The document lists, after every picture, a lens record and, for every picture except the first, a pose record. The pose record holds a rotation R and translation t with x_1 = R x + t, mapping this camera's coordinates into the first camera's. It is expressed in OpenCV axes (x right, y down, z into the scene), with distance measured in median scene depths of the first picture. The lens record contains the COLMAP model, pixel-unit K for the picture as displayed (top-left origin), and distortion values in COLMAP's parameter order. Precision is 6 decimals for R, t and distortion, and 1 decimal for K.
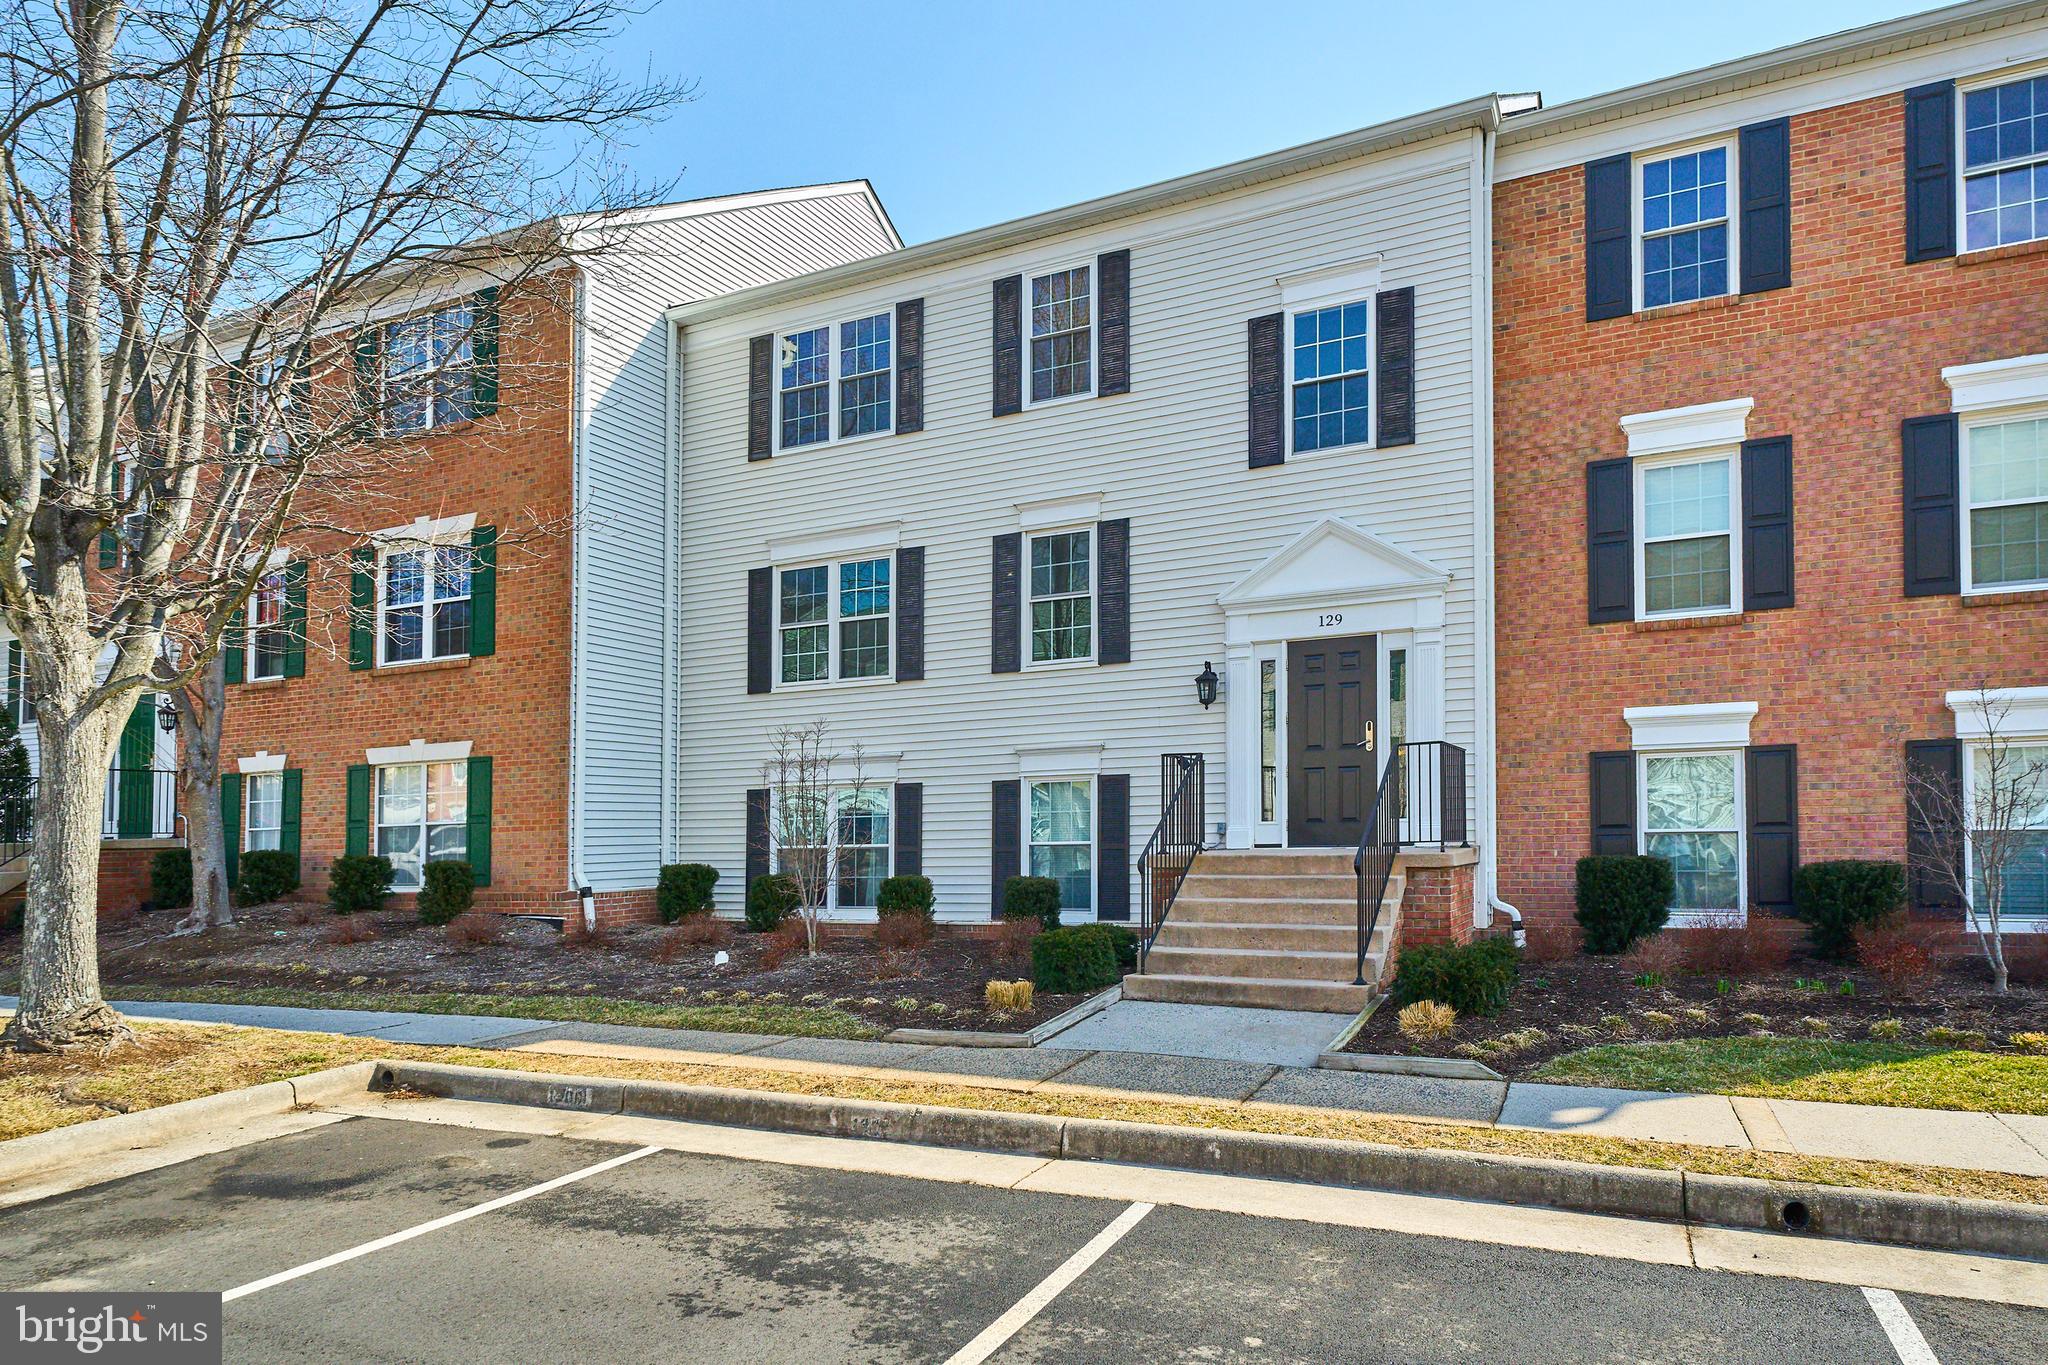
lens RADIAL K [[1216.2, 0, 1025.1], [0, 1216.2, 575.3], [0, 0, 1]] dist [0.008205, 0.000725]
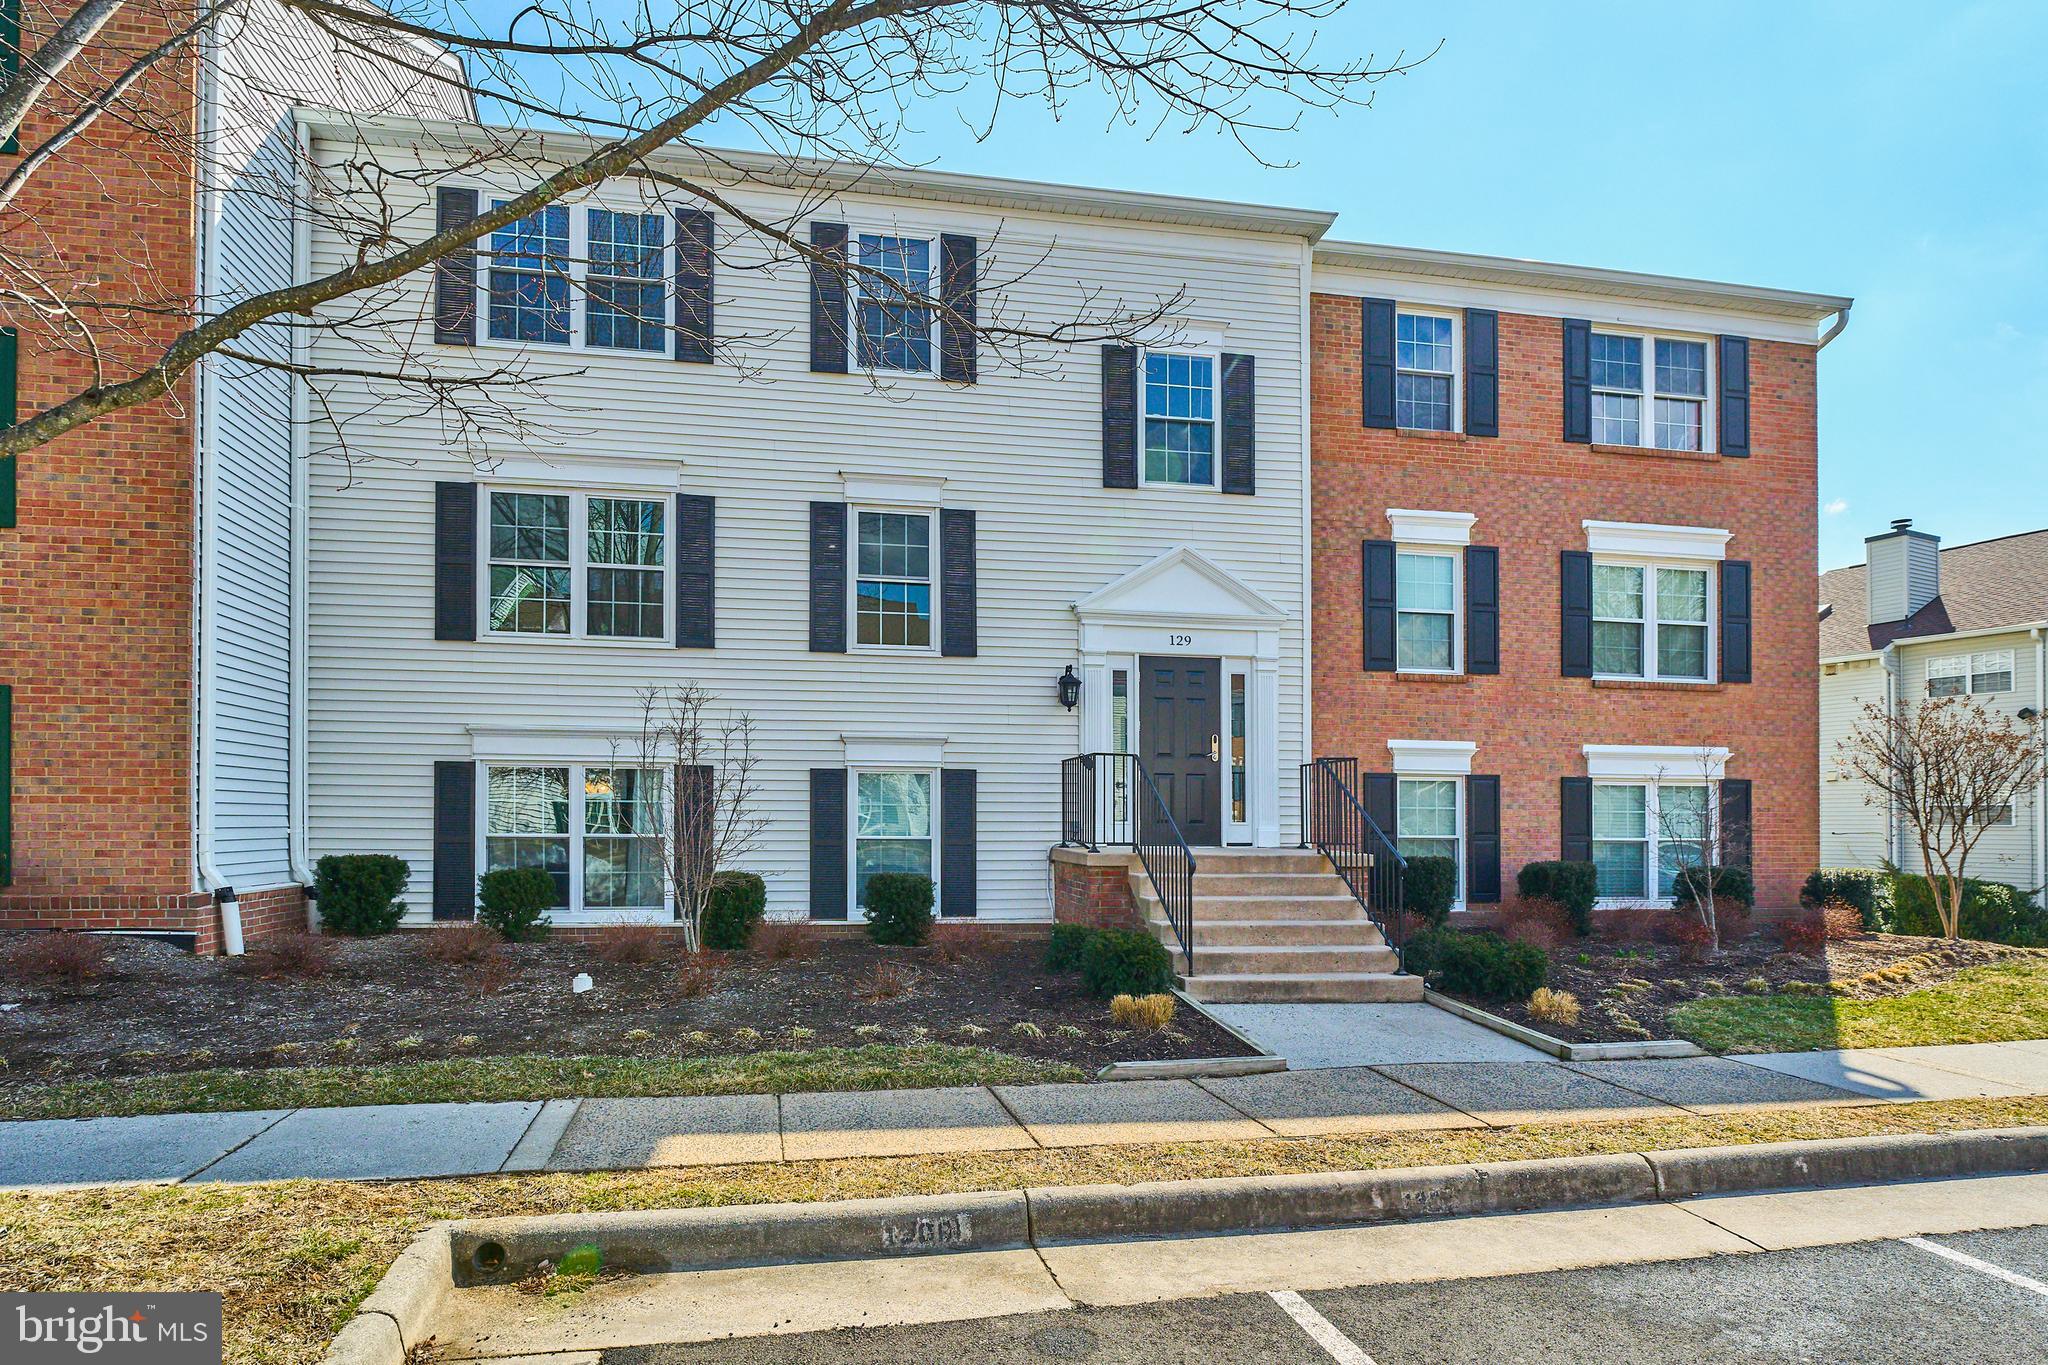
lens RADIAL K [[1026.9, 0, 1024.0], [0, 1026.9, 682.5], [0, 0, 1]] dist [-0.008102, -0.001208]
pose [[0.810706, 0.102298, 0.576447, -0.398044], [-0.143869, 0.989234, 0.026783, 0.071347], [-0.567502, -0.104646, 0.816695, 0.333234]]
